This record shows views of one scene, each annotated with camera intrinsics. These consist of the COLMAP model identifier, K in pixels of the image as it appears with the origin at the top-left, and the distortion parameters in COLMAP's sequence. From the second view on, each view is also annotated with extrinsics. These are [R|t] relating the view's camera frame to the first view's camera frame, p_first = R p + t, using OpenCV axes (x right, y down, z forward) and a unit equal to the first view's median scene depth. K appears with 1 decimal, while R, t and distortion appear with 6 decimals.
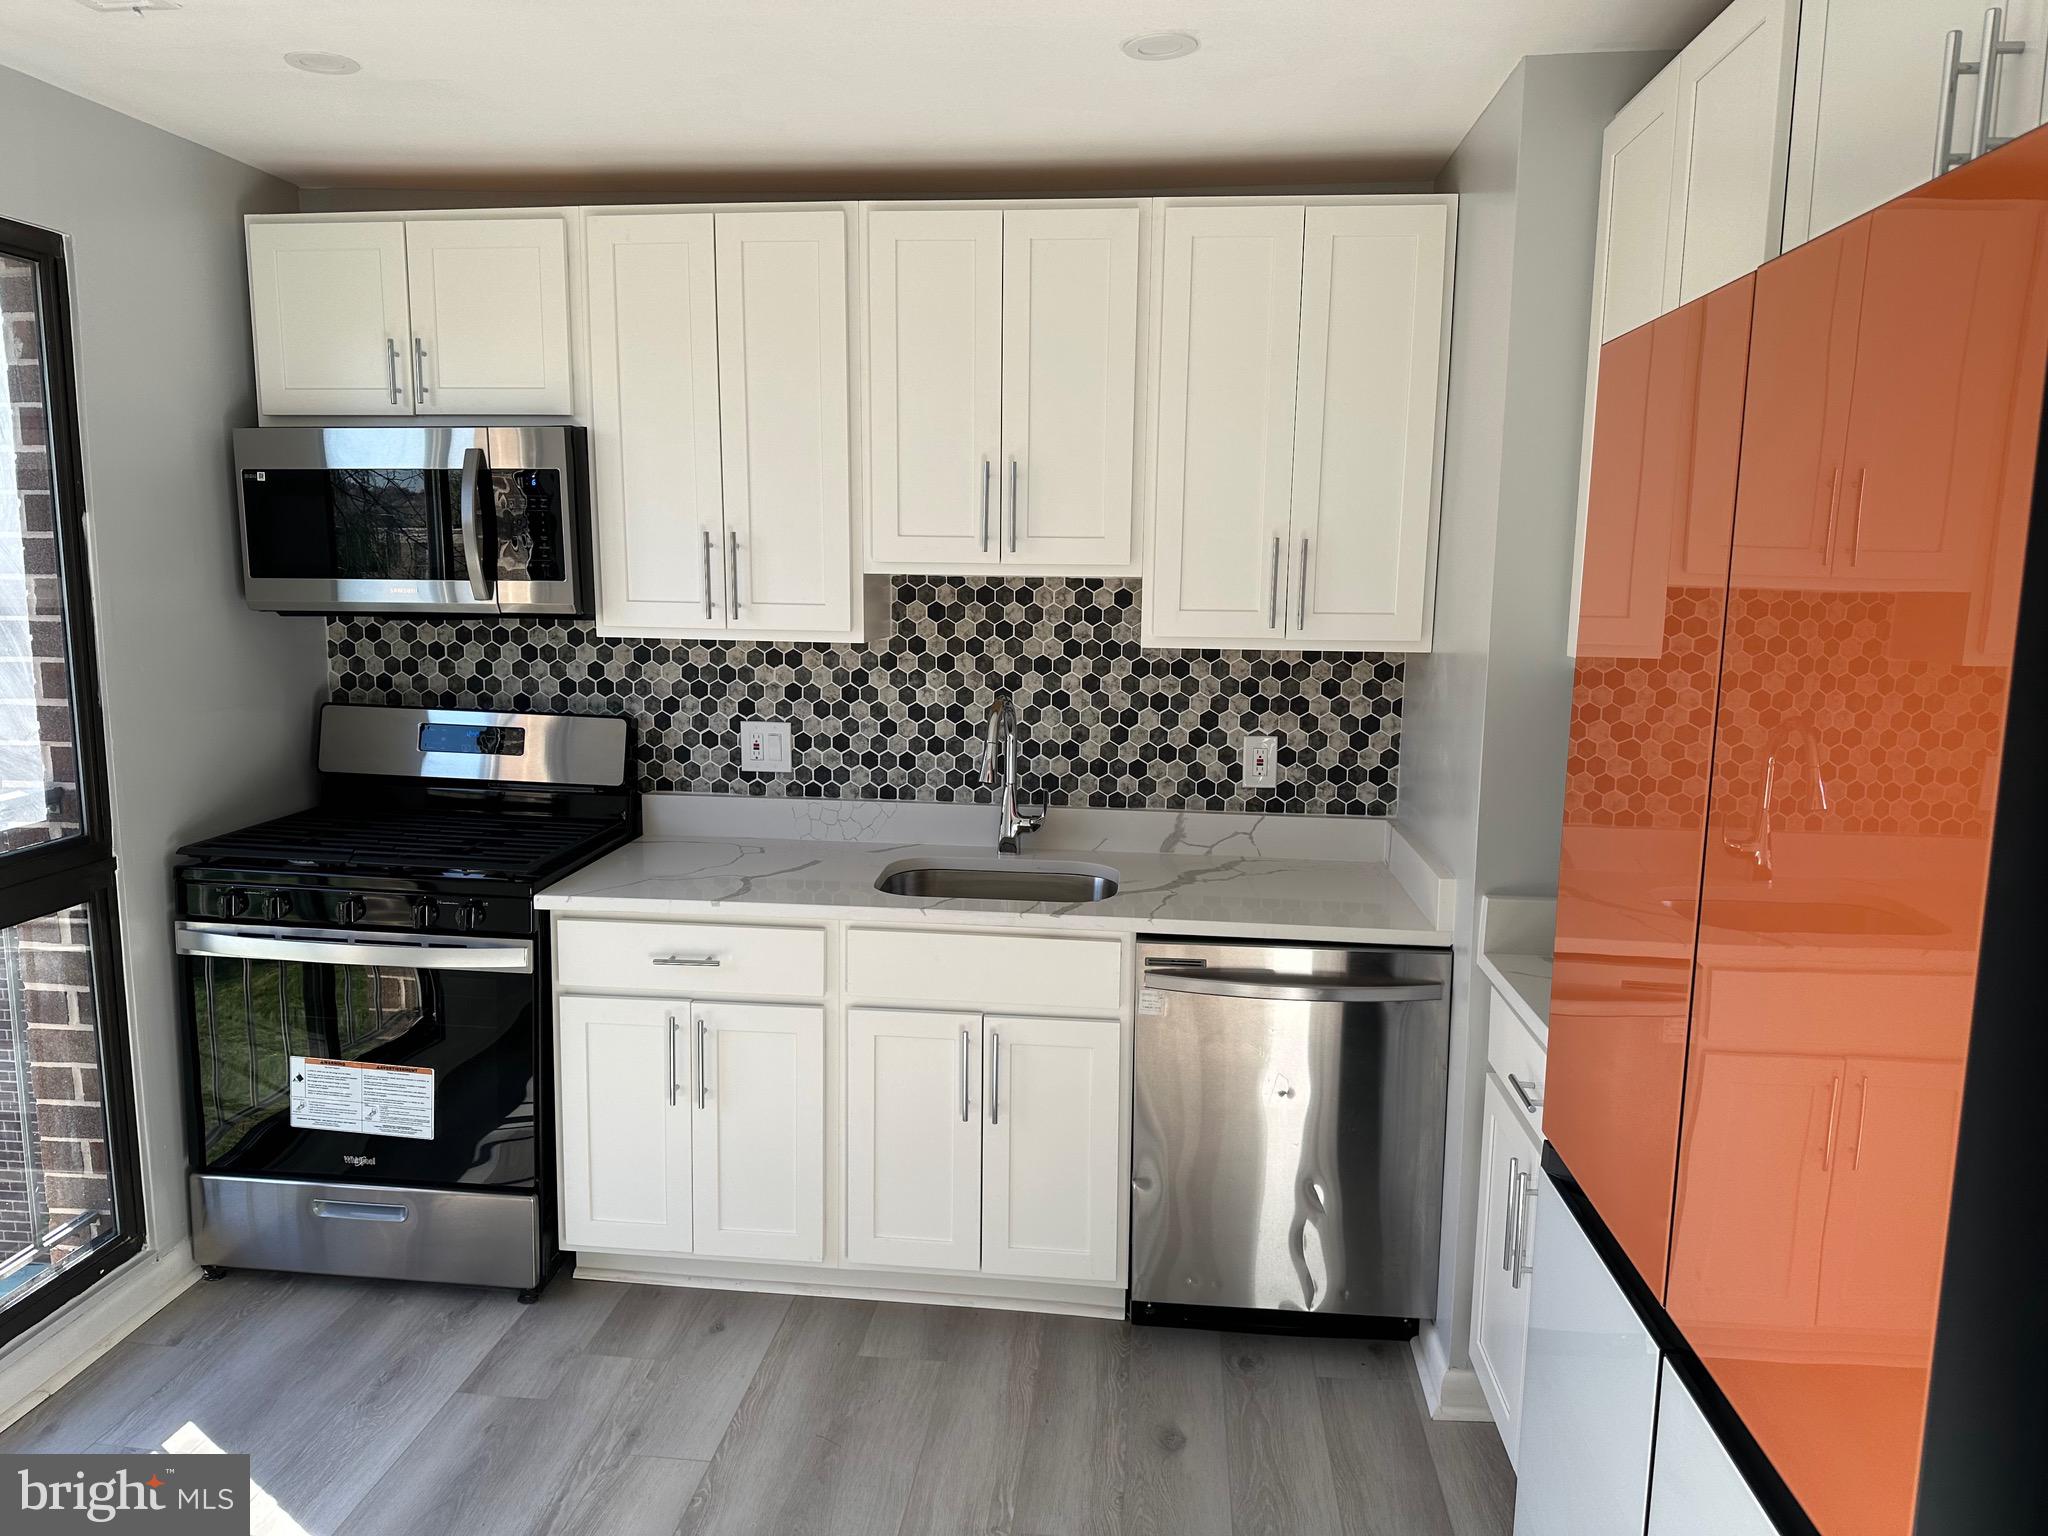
lens RADIAL K [[1439.2, 0, 995.9], [0, 1439.2, 761.7], [0, 0, 1]] dist [0.115579, -0.002585]
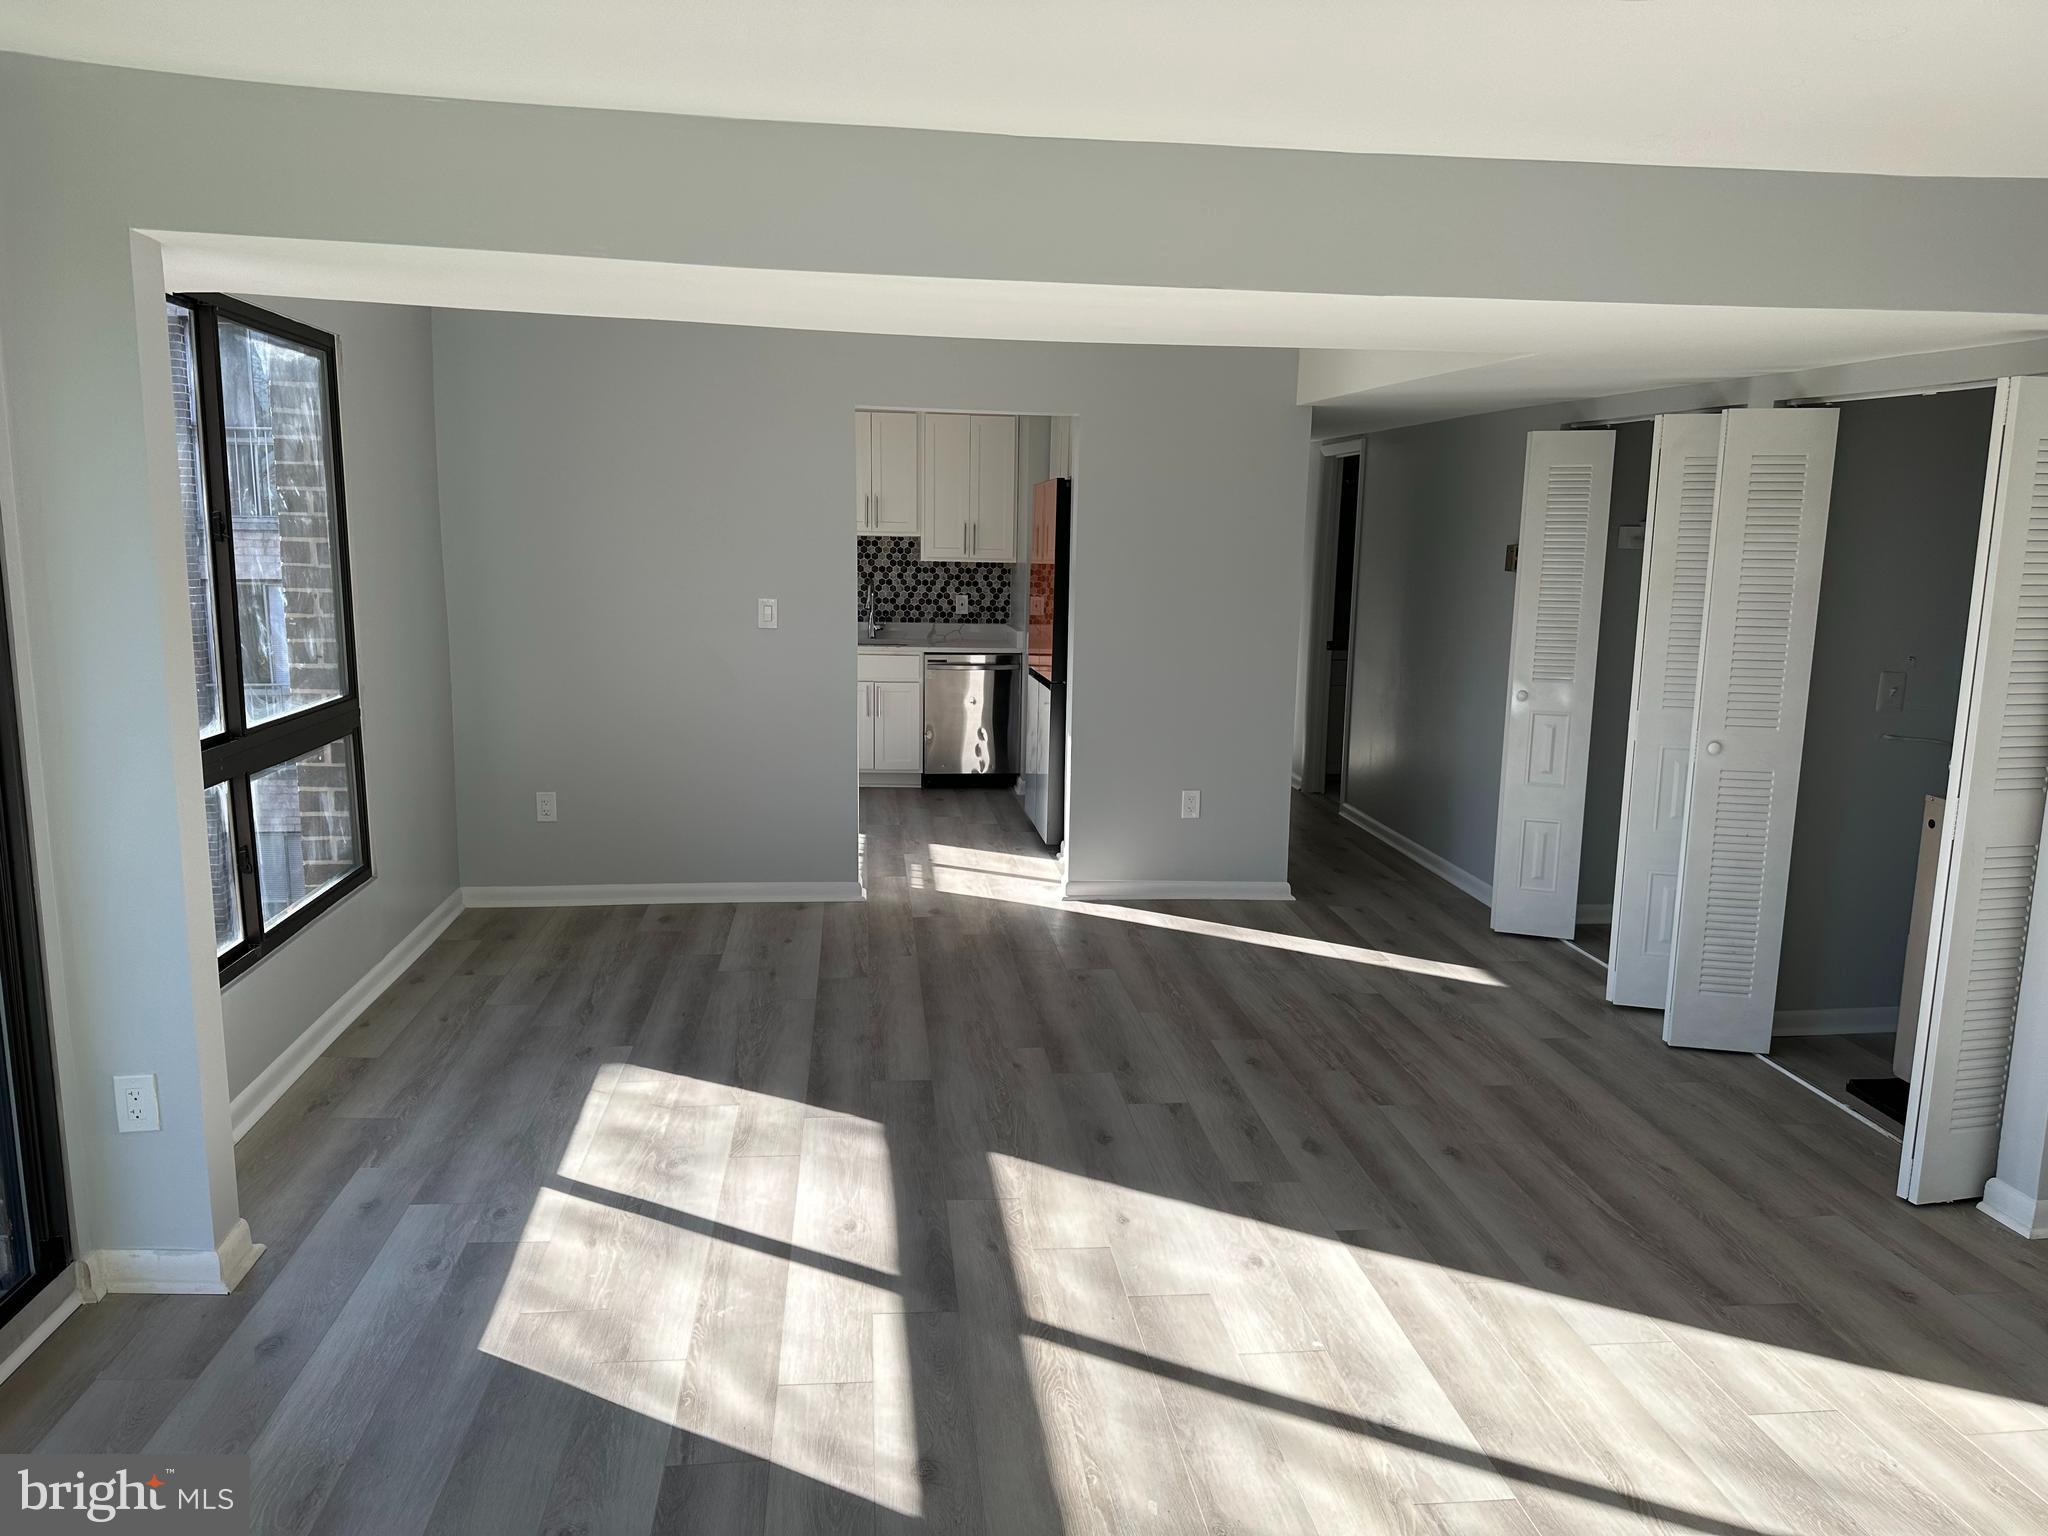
lens RADIAL K [[1439.2, 0, 995.9], [0, 1439.2, 761.7], [0, 0, 1]] dist [0.115579, -0.002585]
pose [[0.977397, -0.031720, 0.209019, -0.336747], [0.026754, 0.999290, 0.026542, 0.227972], [-0.209713, -0.020350, 0.977551, -1.699646]]
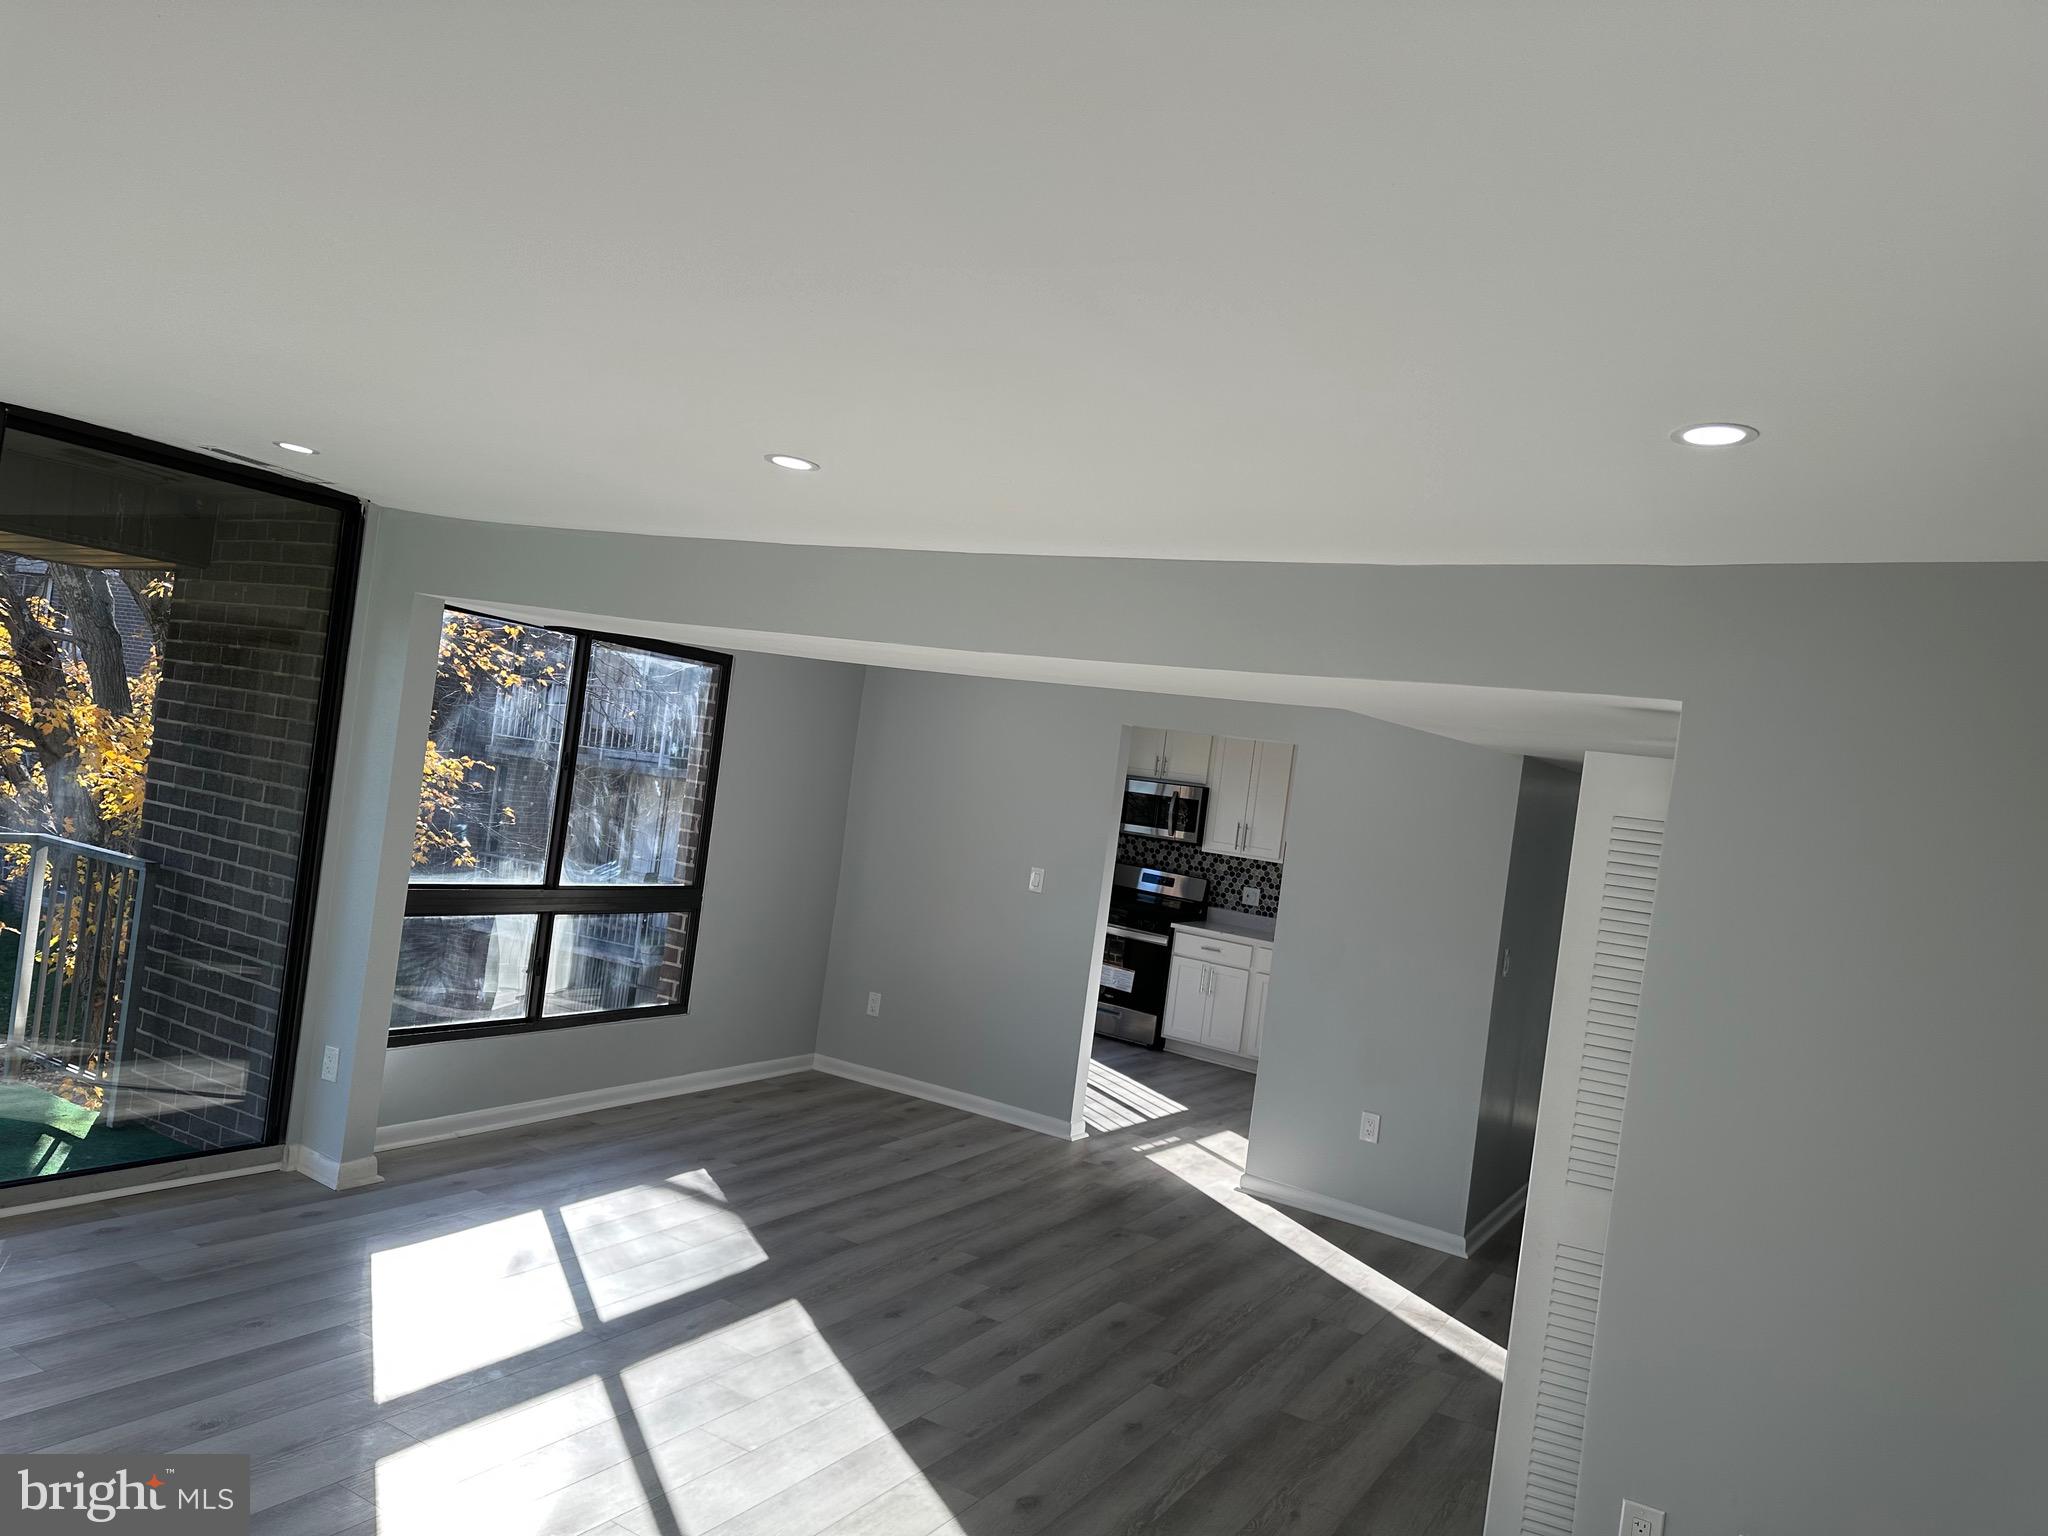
lens RADIAL K [[1440.2, 0, 1024.0], [0, 1440.2, 768.0], [0, 0, 1]] dist [0.078903, -0.000788]
pose [[0.908134, 0.107505, -0.404641, 0.589048], [-0.176134, 0.974886, -0.136289, 0.219878], [0.379827, 0.195040, 0.904263, -1.904364]]
